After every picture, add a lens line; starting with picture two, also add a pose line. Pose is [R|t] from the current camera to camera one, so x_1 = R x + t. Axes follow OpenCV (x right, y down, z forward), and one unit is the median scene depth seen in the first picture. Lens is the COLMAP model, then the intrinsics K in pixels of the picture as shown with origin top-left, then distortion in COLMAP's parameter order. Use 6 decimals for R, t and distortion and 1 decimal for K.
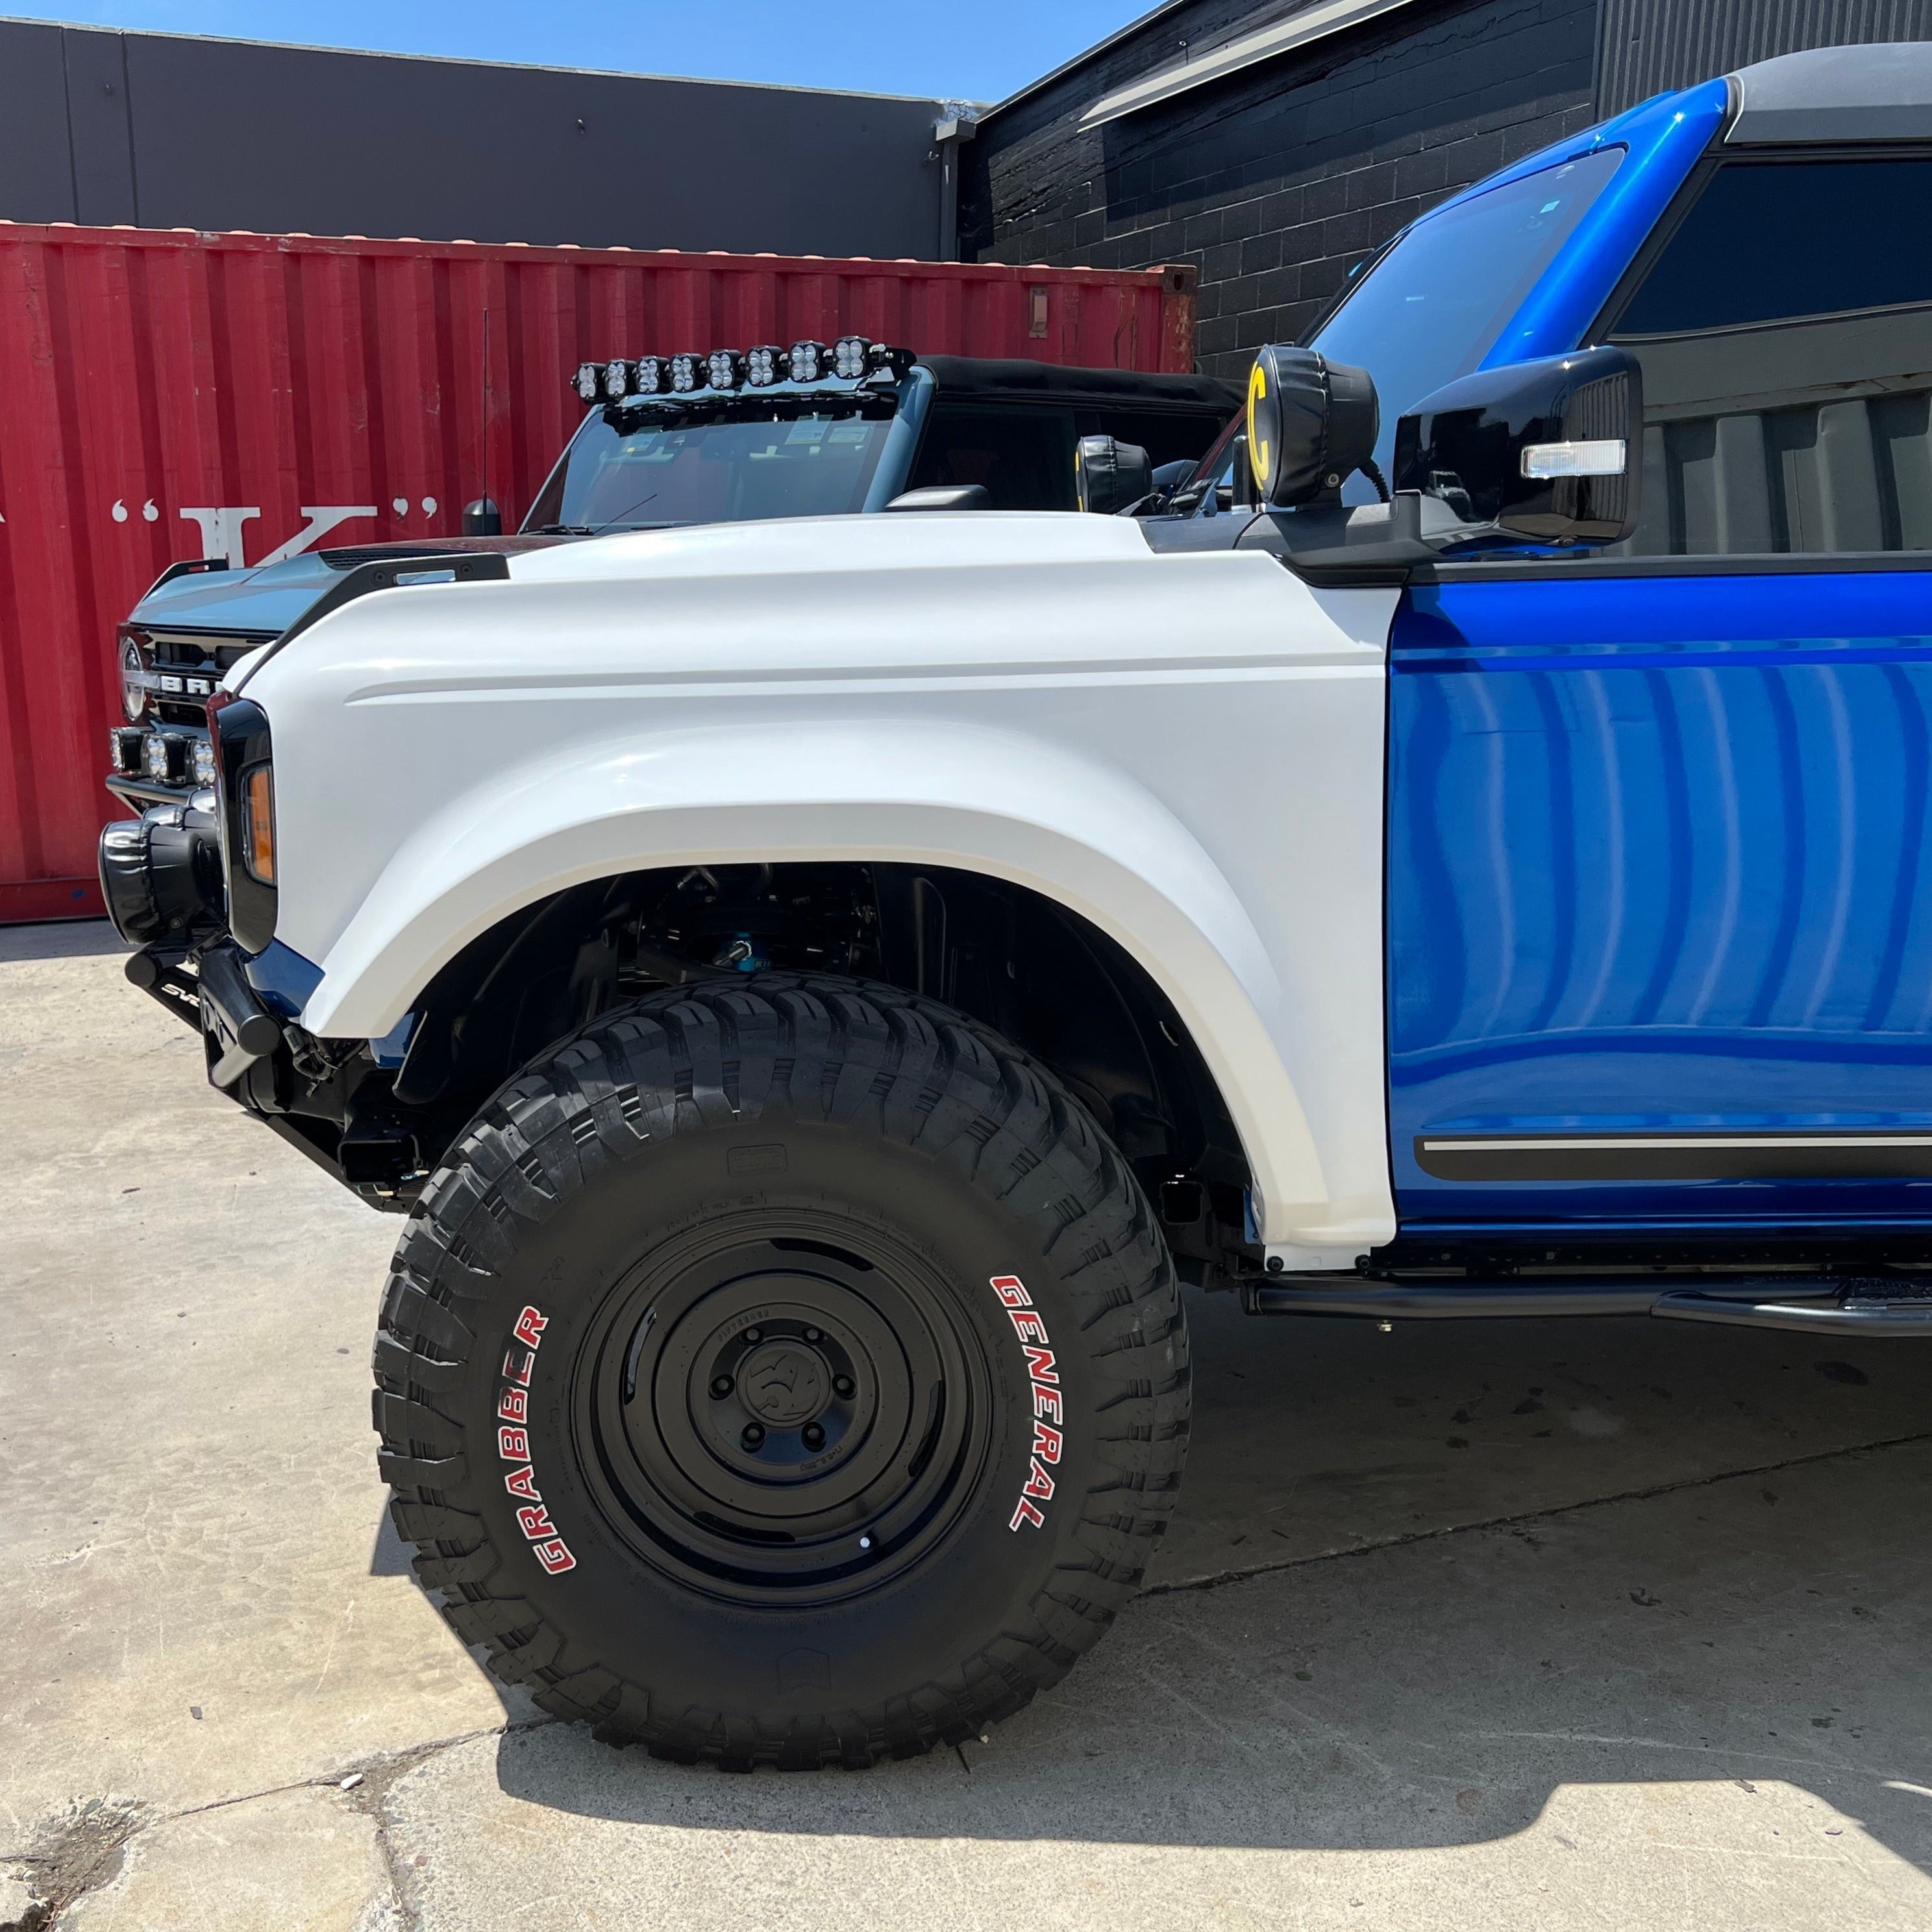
lens RADIAL K [[2500.9, 0, 966.0], [0, 2500.9, 966.0], [0, 0, 1]] dist [0.076146, -0.060644]
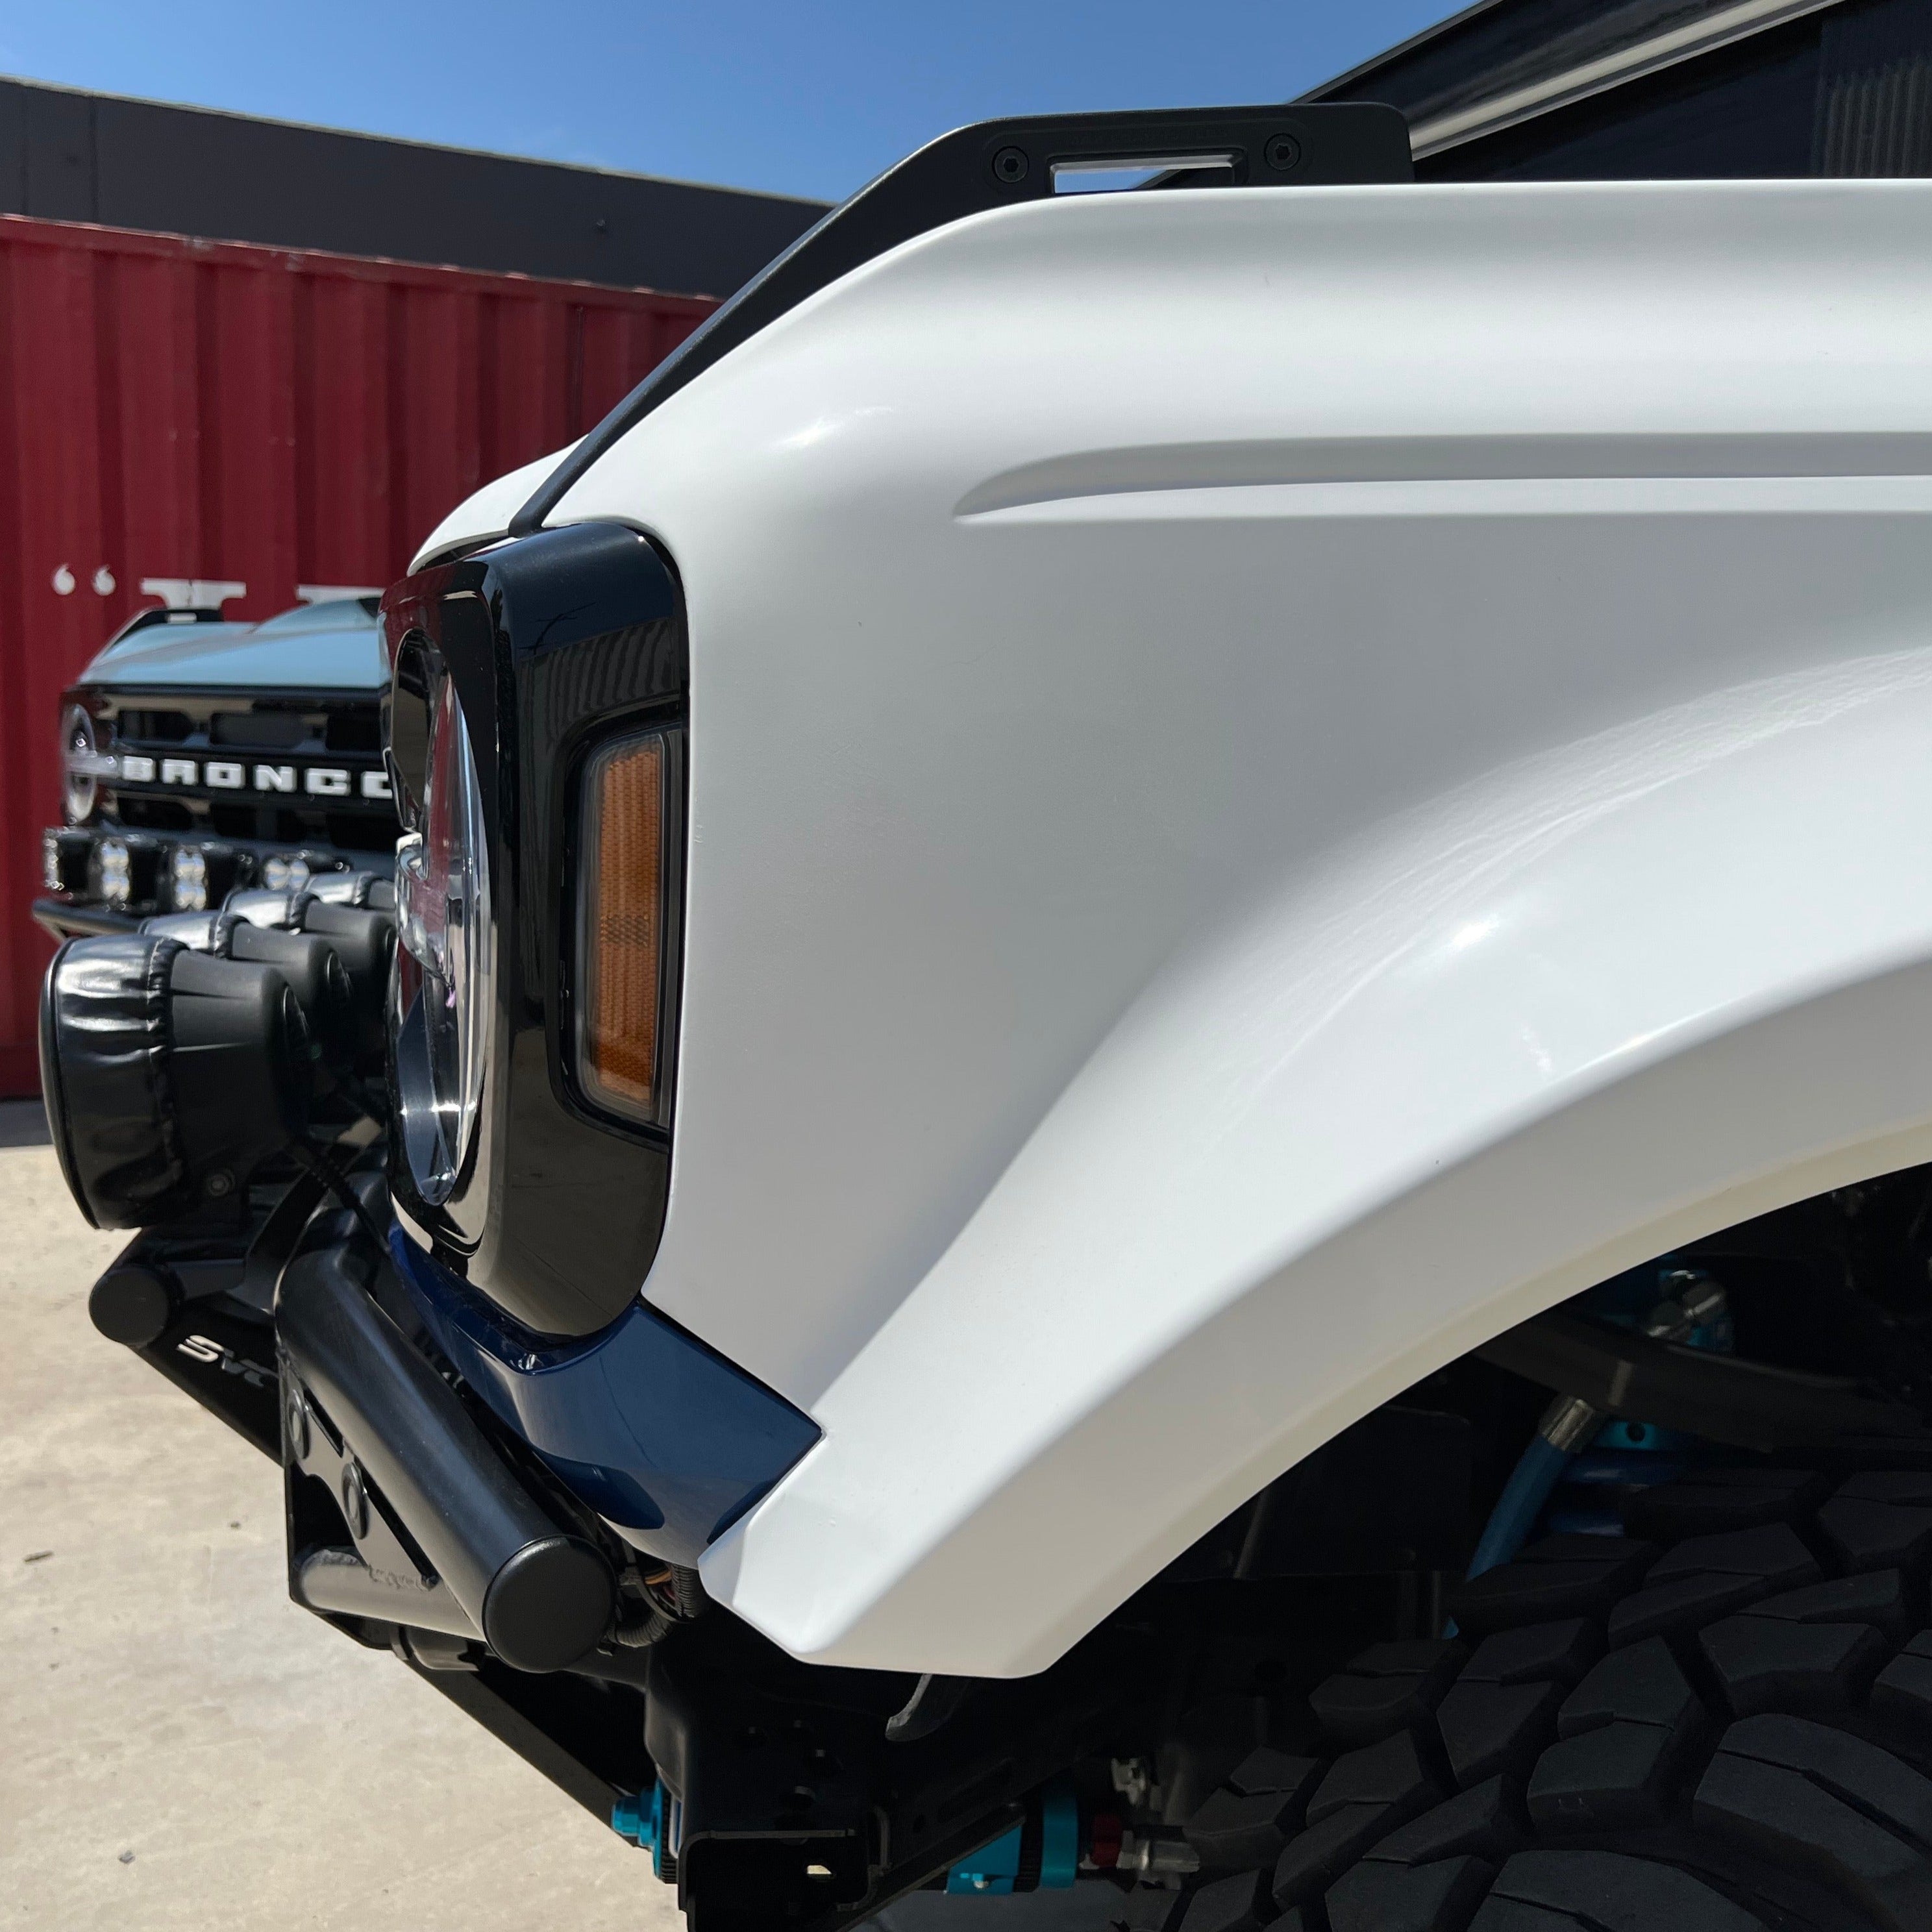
lens RADIAL K [[2232.6, 0, 966.0], [0, 2232.6, 966.0], [0, 0, 1]] dist [0.011812, 0.024479]
pose [[0.996701, 0.029796, 0.075498, -0.152098], [-0.023807, 0.996589, -0.079022, -0.018392], [-0.077595, 0.076963, 0.994010, 0.429716]]
